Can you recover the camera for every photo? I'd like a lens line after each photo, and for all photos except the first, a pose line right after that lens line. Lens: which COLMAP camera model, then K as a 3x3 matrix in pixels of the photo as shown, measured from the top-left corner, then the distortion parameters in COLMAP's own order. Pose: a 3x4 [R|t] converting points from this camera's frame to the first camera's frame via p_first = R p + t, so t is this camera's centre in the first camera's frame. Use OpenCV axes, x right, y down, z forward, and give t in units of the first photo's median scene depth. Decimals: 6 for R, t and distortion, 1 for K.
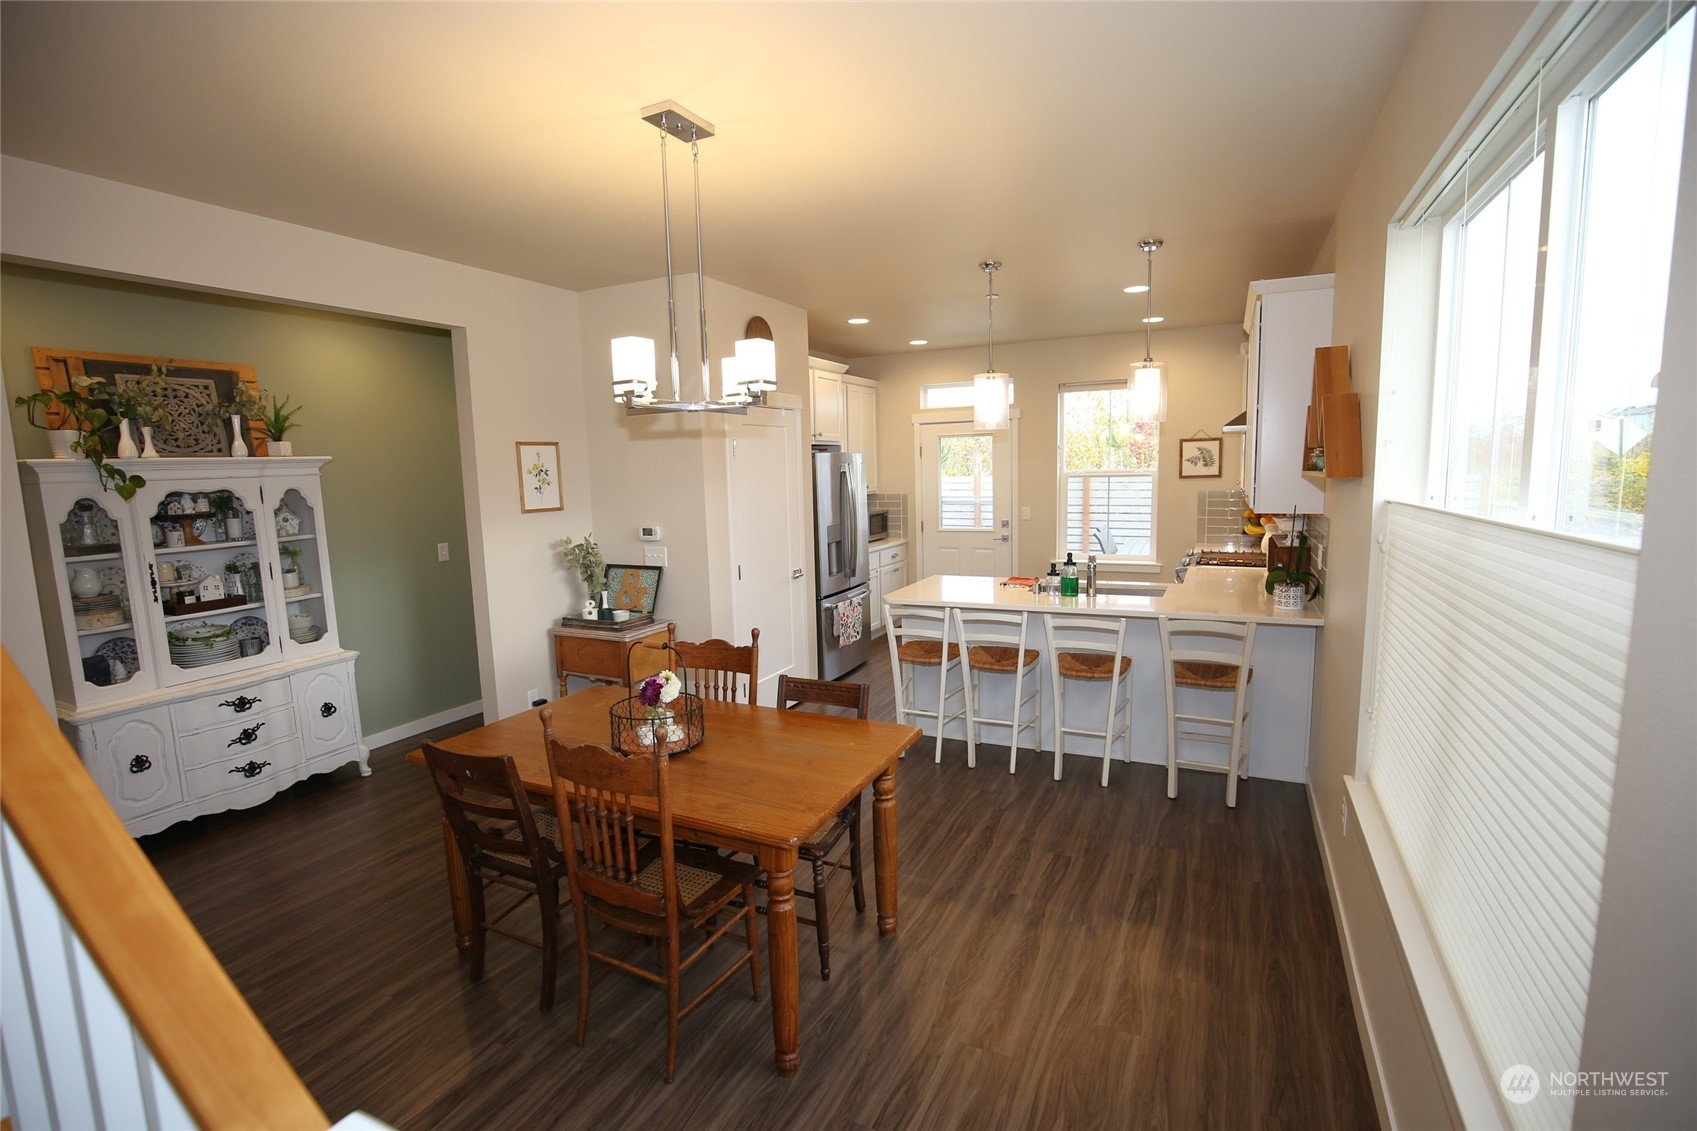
lens RADIAL K [[781.8, 0, 848.5], [0, 781.8, 565.5], [0, 0, 1]] dist [-0.033828, -0.000002]
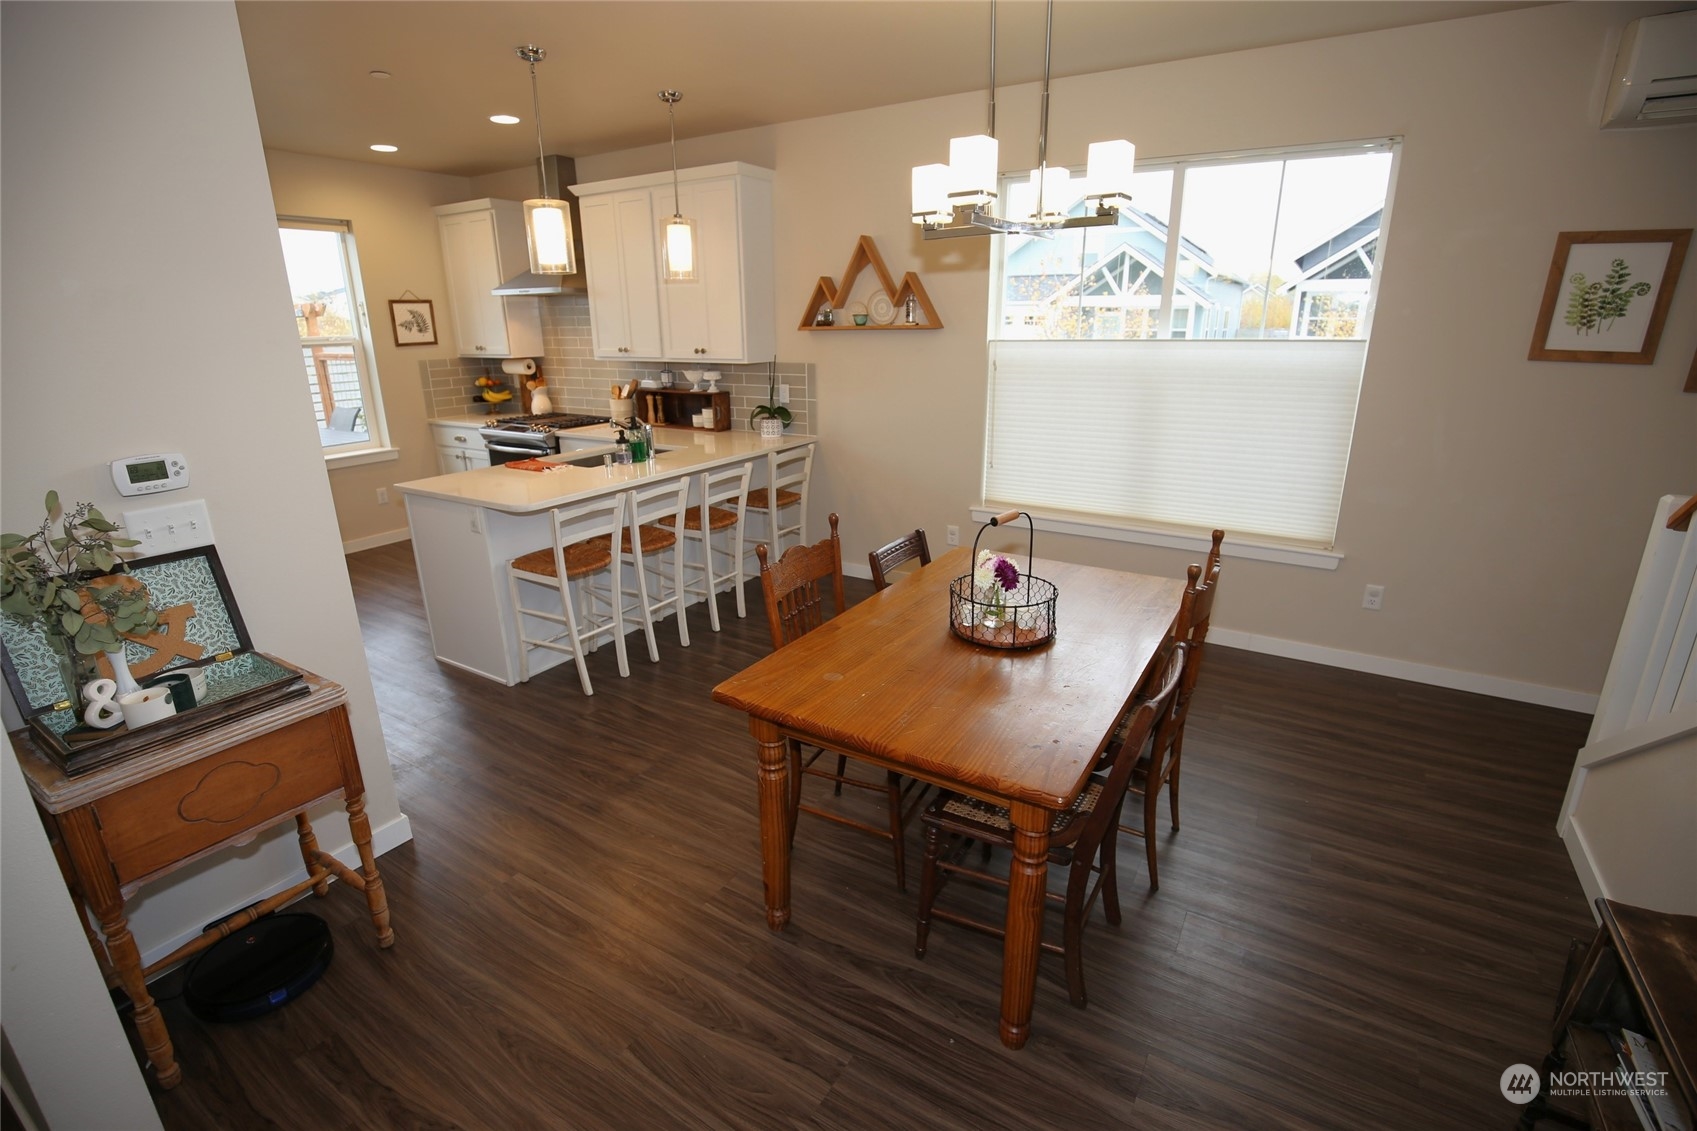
lens RADIAL K [[772.0, 0, 846.8], [0, 772.0, 567.8], [0, 0, 1]] dist [-0.032535, 0.000075]
pose [[0.101259, -0.278884, 0.954971, -0.537107], [0.133273, 0.955056, 0.264777, -0.044446], [-0.985893, 0.100461, 0.133876, 0.541102]]
